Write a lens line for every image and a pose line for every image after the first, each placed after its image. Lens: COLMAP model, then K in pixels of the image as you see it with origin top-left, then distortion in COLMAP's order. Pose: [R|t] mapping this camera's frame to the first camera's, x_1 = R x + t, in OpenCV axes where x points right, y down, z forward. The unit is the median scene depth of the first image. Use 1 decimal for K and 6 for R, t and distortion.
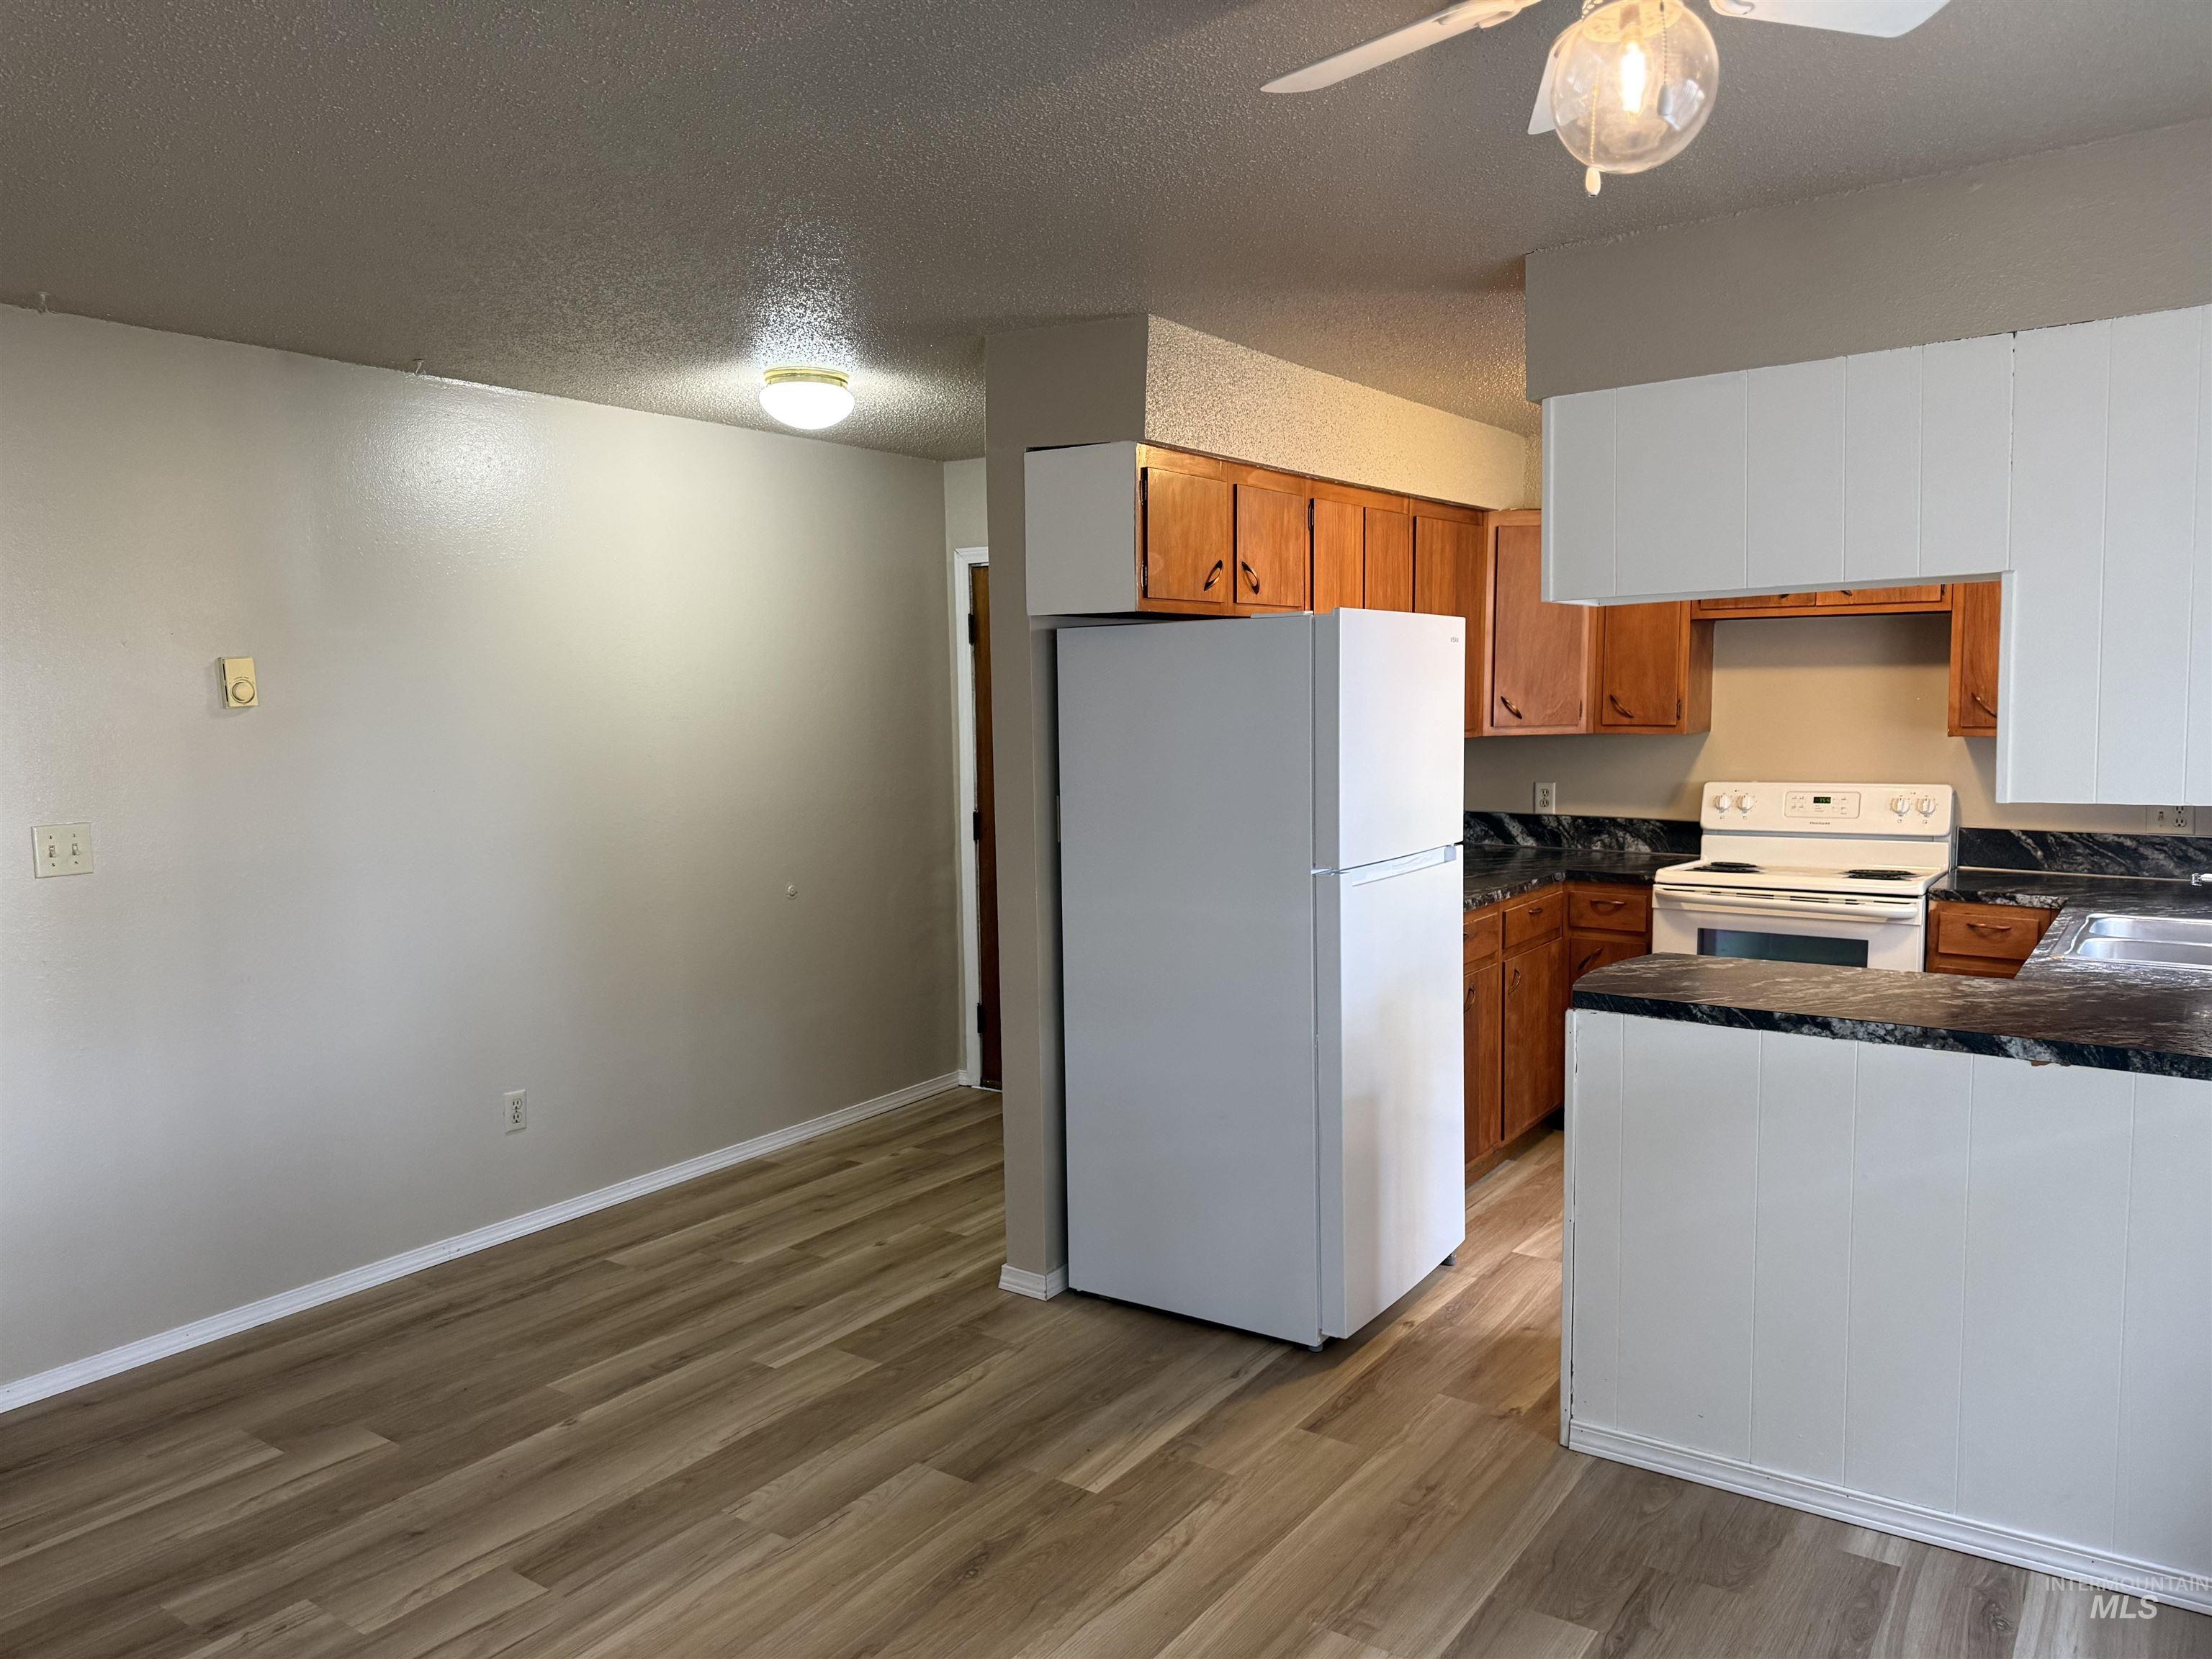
lens RADIAL K [[1543.0, 0, 1090.5], [0, 1543.0, 835.8], [0, 0, 1]] dist [0.053724, -0.072078]
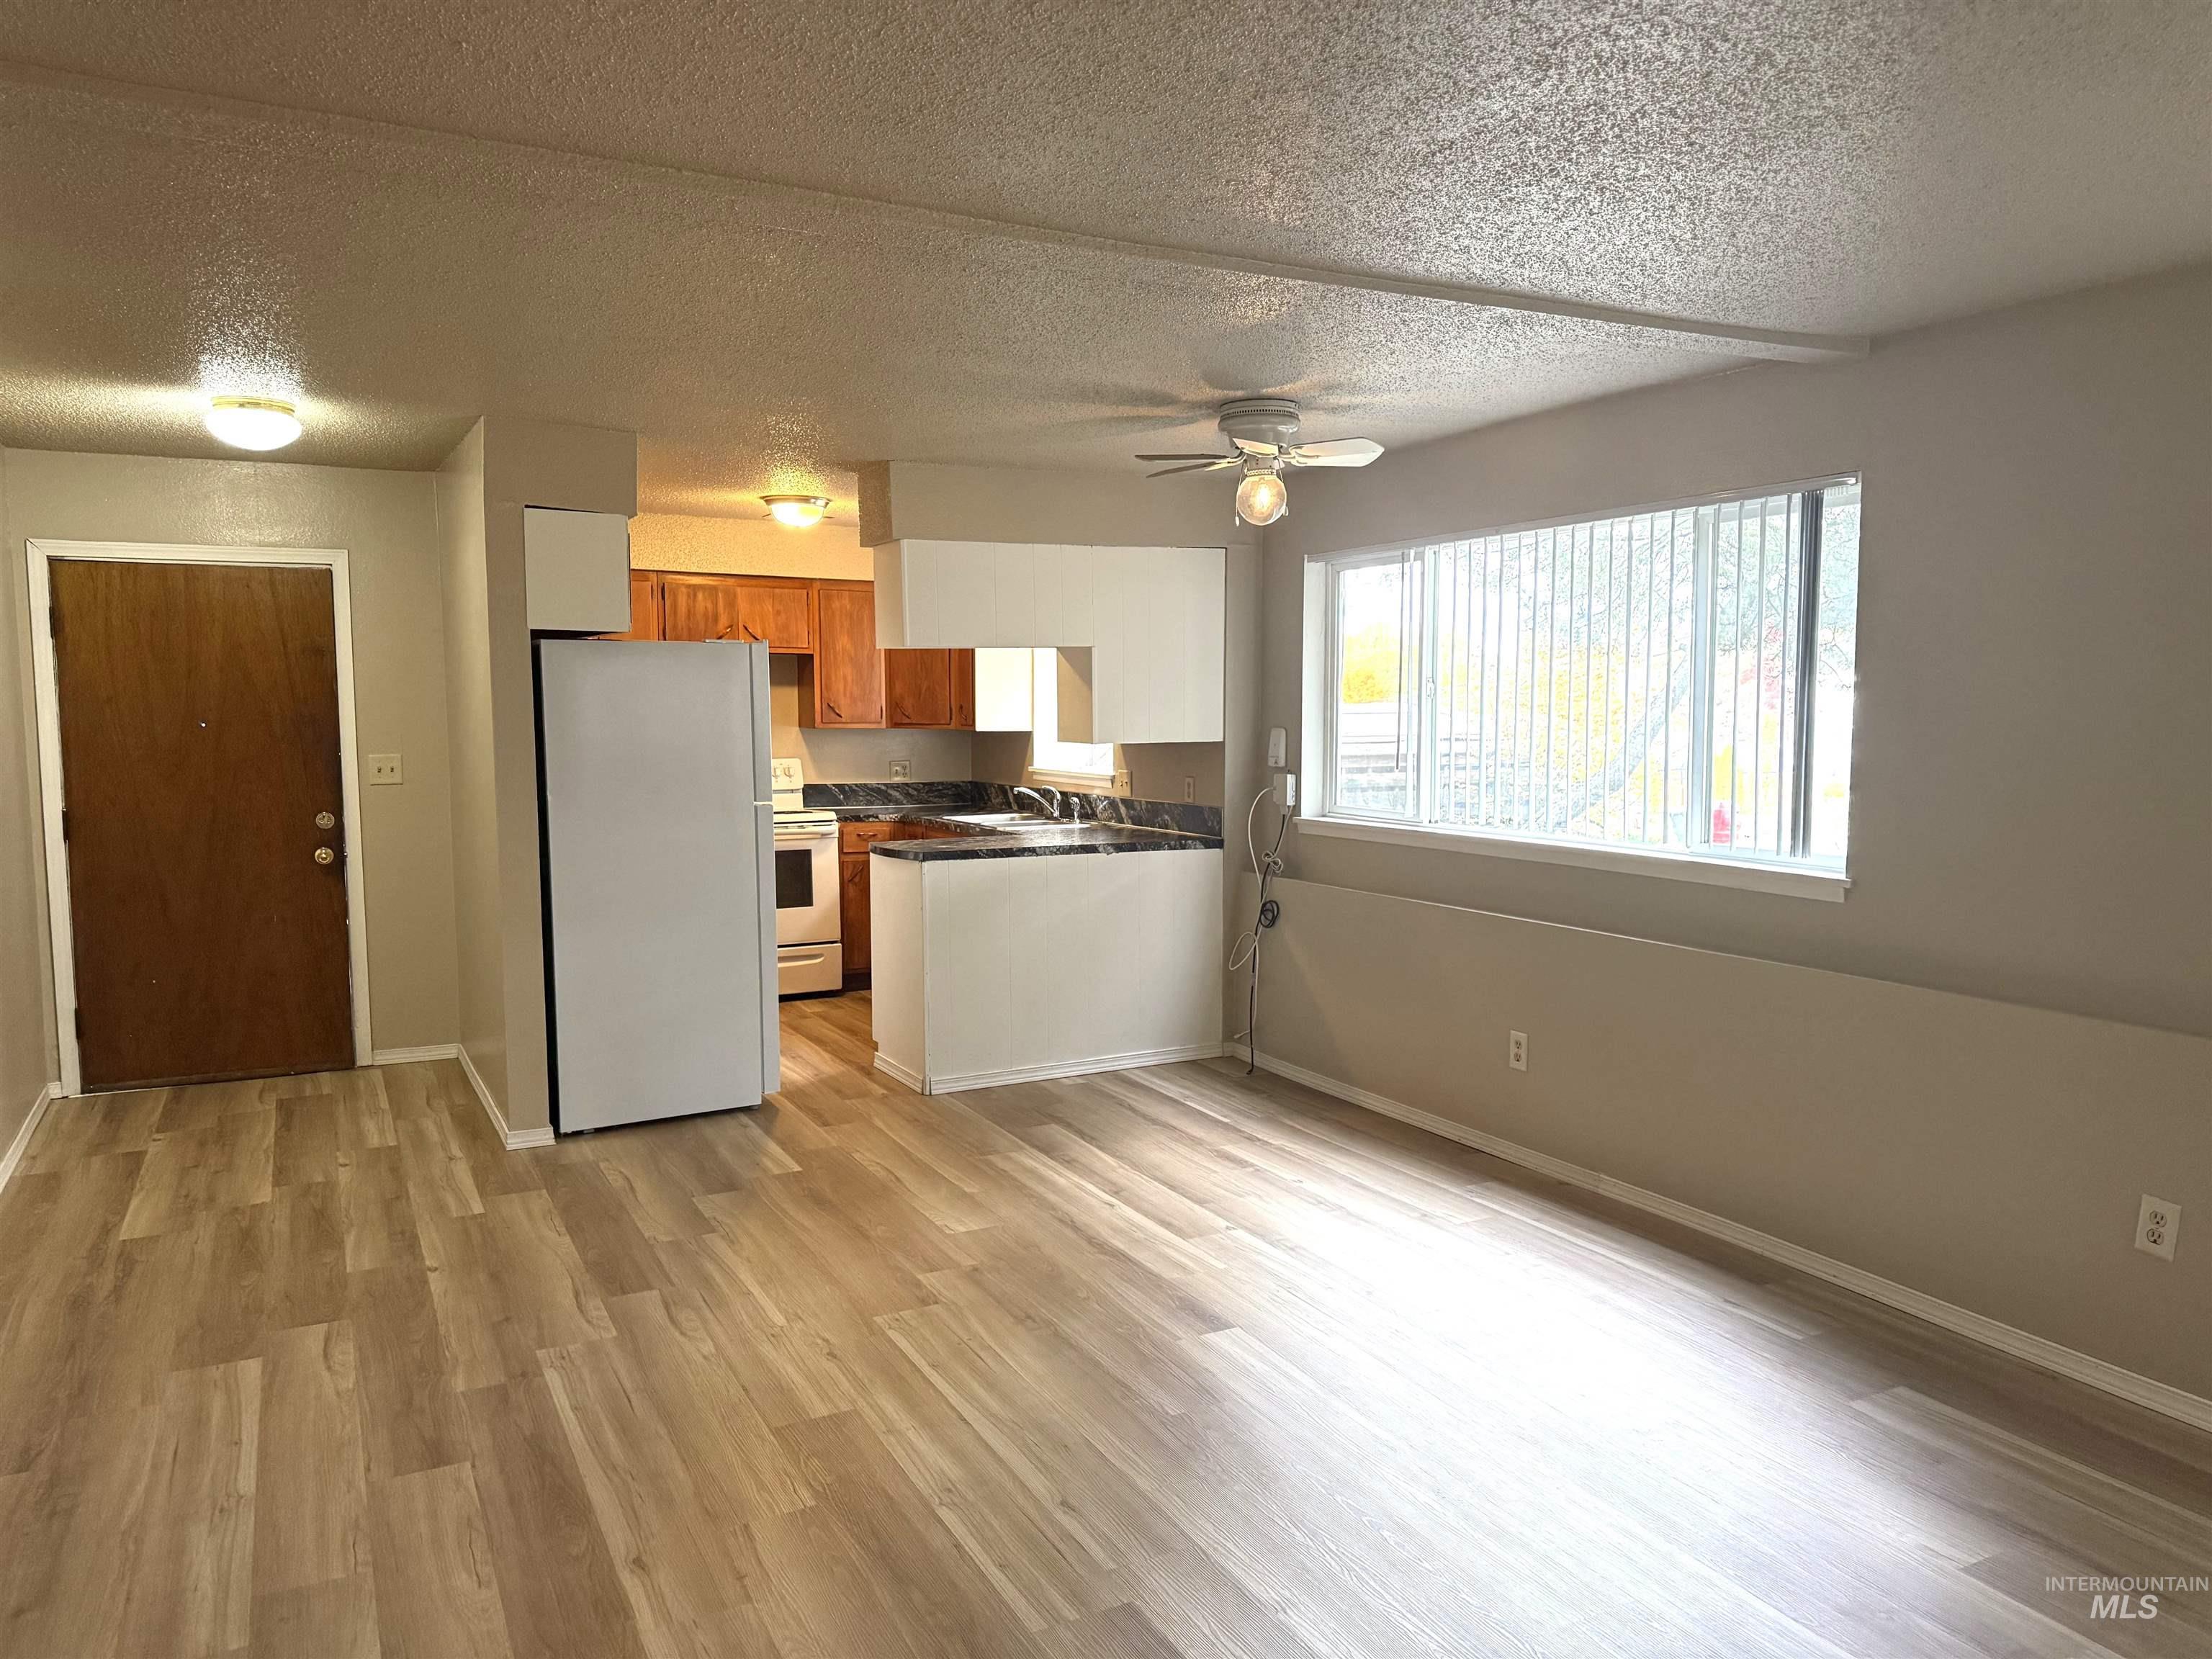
lens RADIAL K [[1543.0, 0, 1119.9], [0, 1543.0, 832.7], [0, 0, 1]] dist [0.053724, -0.072078]
pose [[0.448408, -0.060445, 0.891783, -0.936688], [0.080553, 0.996384, 0.027031, 0.035578], [-0.890192, 0.059715, 0.451656, -0.046809]]
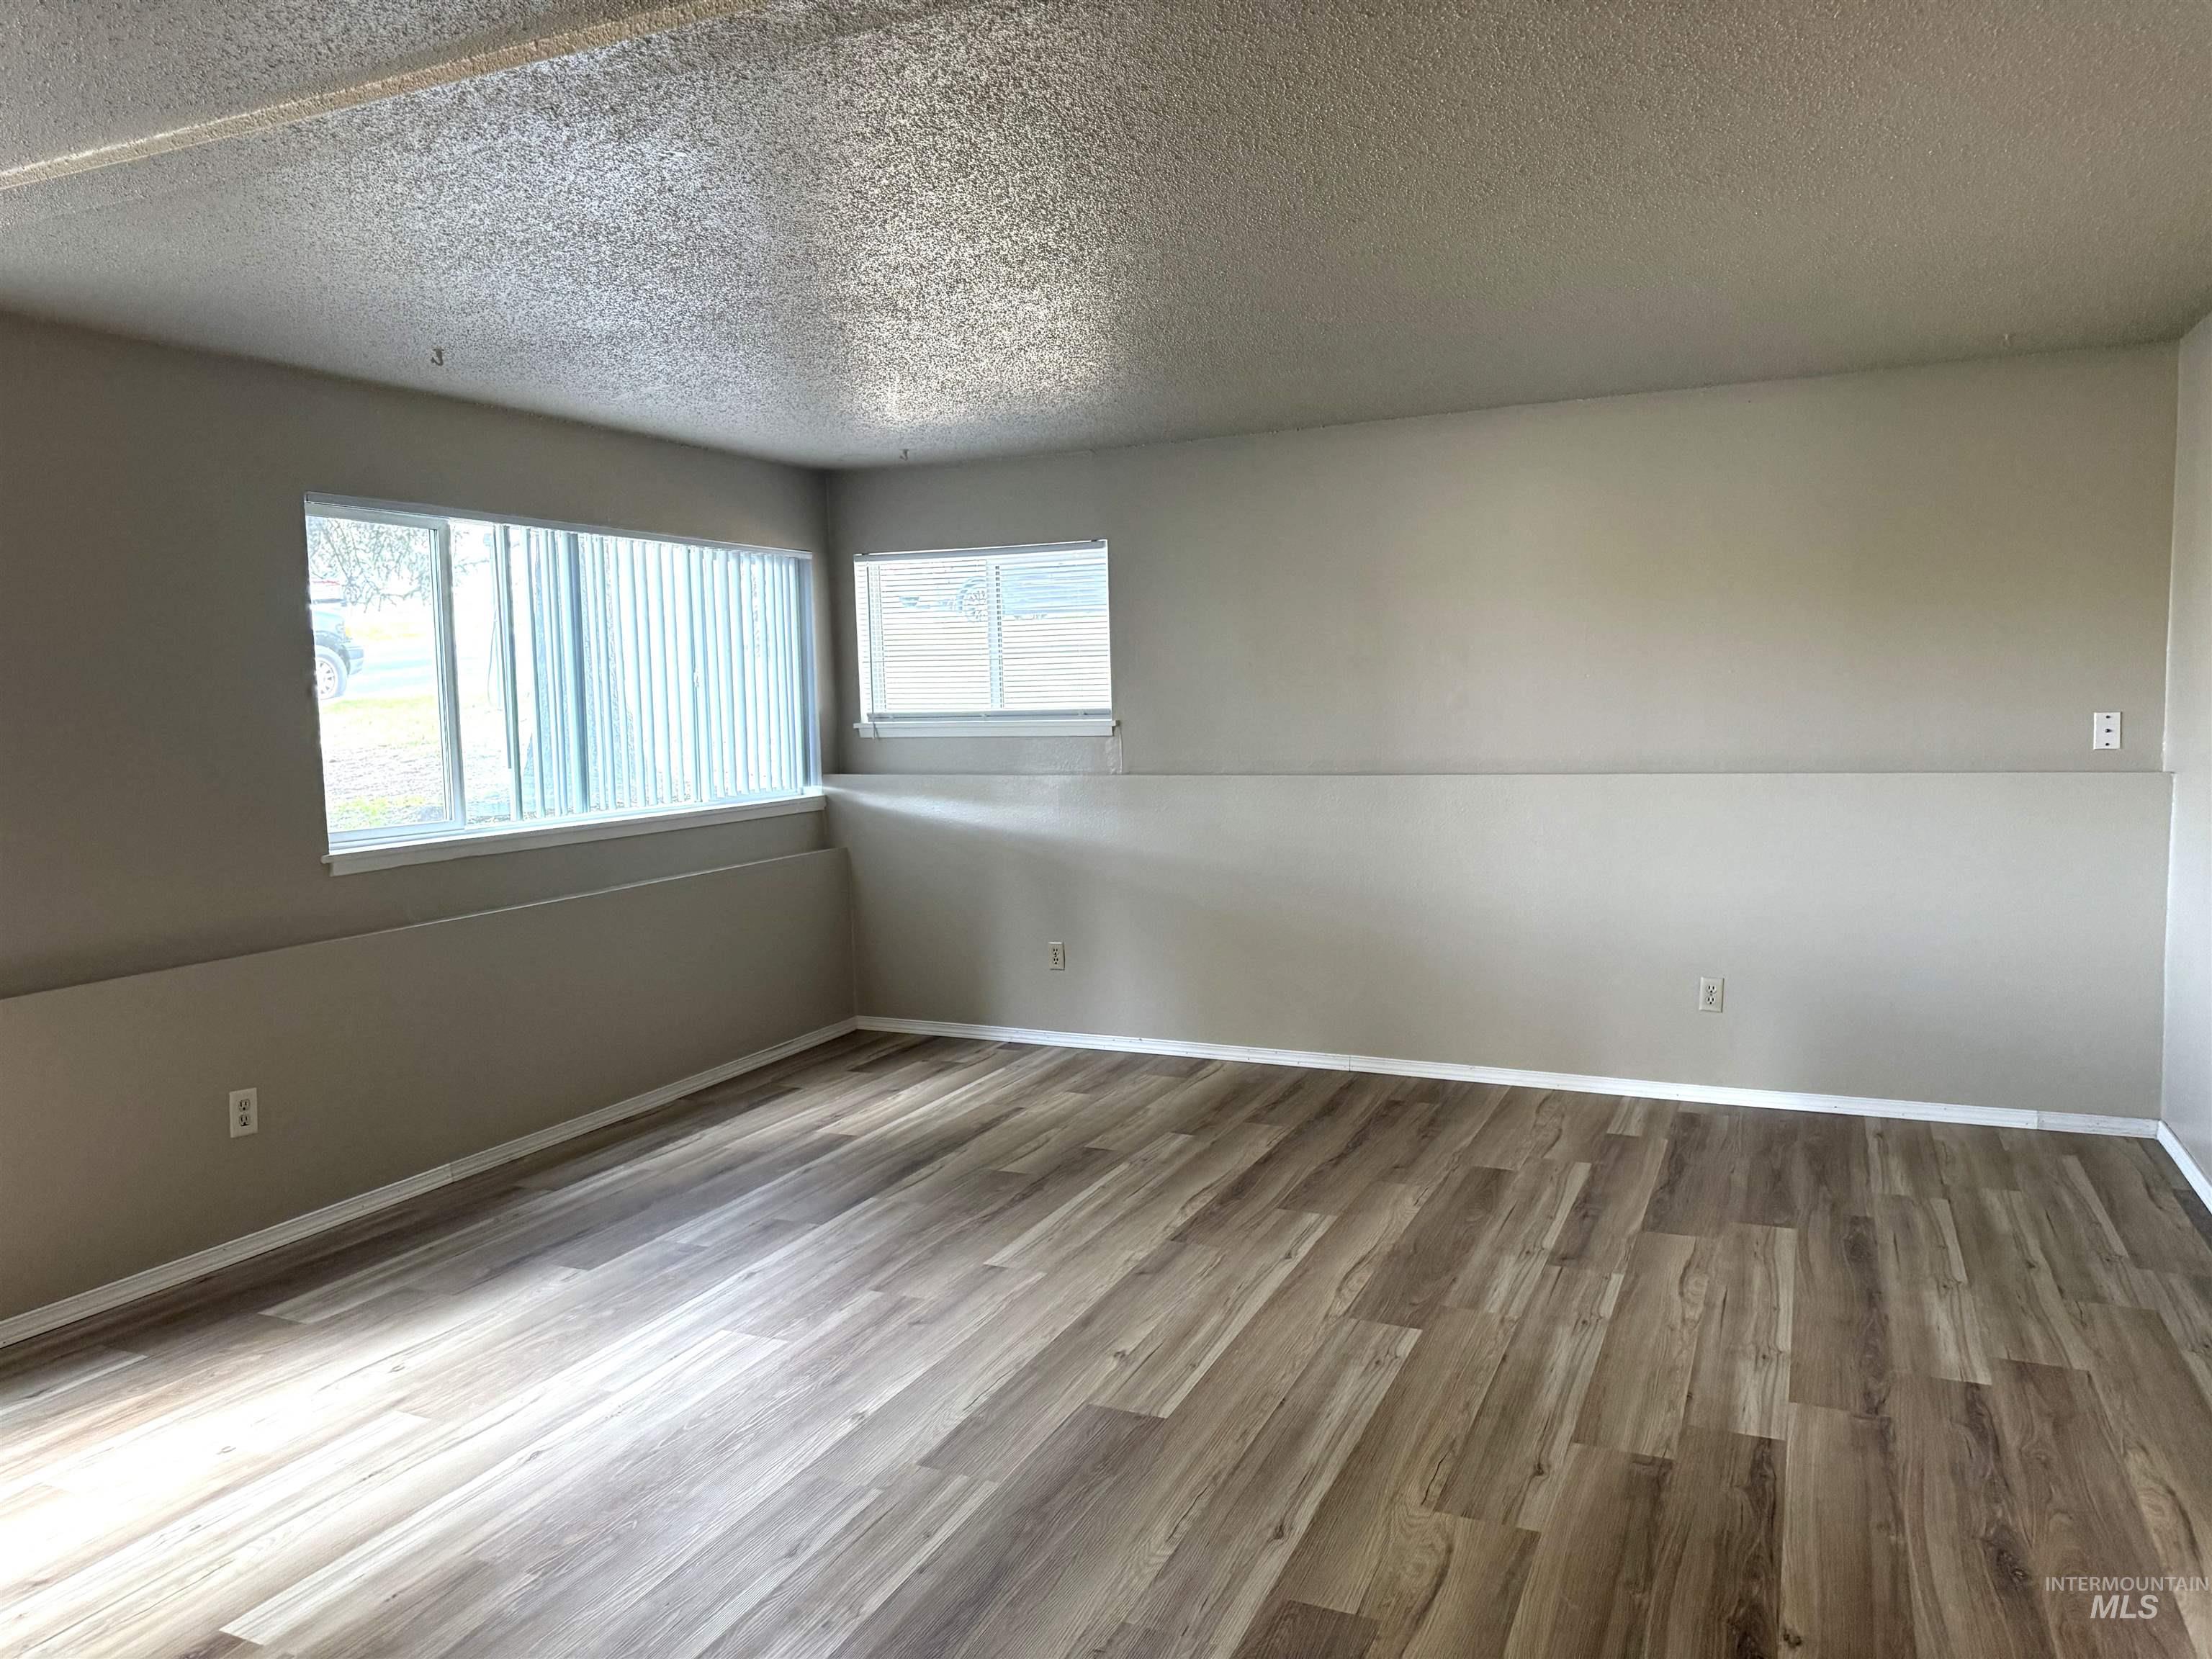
lens RADIAL K [[1543.0, 0, 1098.9], [0, 1543.0, 829.3], [0, 0, 1]] dist [0.053724, -0.072078]
pose [[-0.978645, 0.059723, -0.196692, -0.361832], [0.021429, 0.981291, 0.191336, -0.058255], [0.204439, 0.183035, -0.961615, 0.888507]]
